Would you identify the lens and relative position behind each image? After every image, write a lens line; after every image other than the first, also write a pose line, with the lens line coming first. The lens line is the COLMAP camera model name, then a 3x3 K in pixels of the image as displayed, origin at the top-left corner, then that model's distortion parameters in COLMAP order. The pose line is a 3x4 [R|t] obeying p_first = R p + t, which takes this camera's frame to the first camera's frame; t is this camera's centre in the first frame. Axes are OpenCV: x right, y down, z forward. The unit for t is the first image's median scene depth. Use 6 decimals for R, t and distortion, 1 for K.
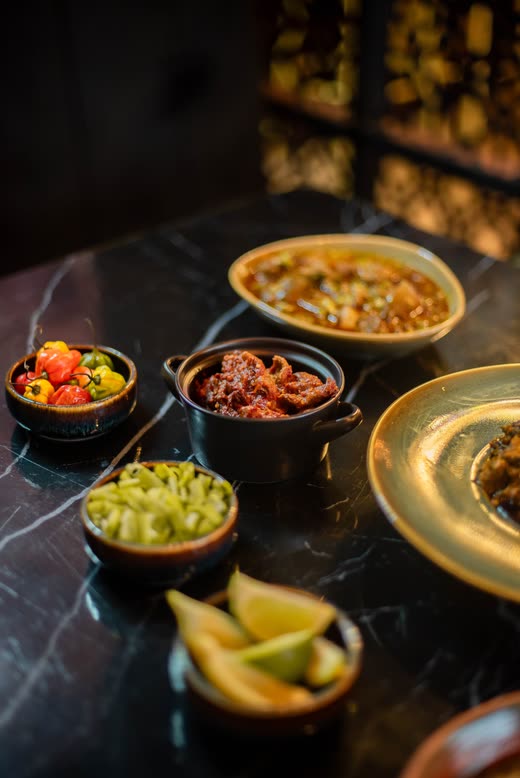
lens RADIAL K [[1261.4, 0, 260.0], [0, 1261.4, 389.0], [0, 0, 1]] dist [0.027656, 0.070426]
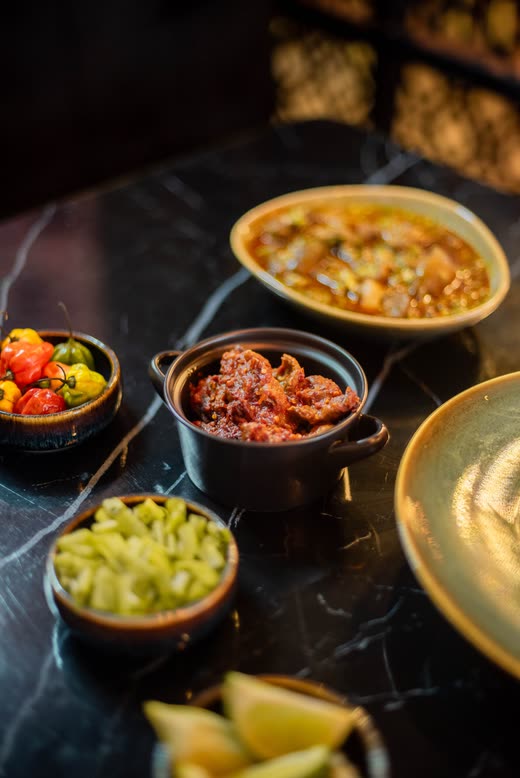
lens RADIAL K [[1261.4, 0, 260.0], [0, 1261.4, 389.0], [0, 0, 1]] dist [0.027656, 0.070426]
pose [[0.999950, 0.003359, -0.009381, 0.003841], [-0.002458, 0.995534, 0.094371, -0.082287], [0.009656, -0.094343, 0.995493, 0.167039]]
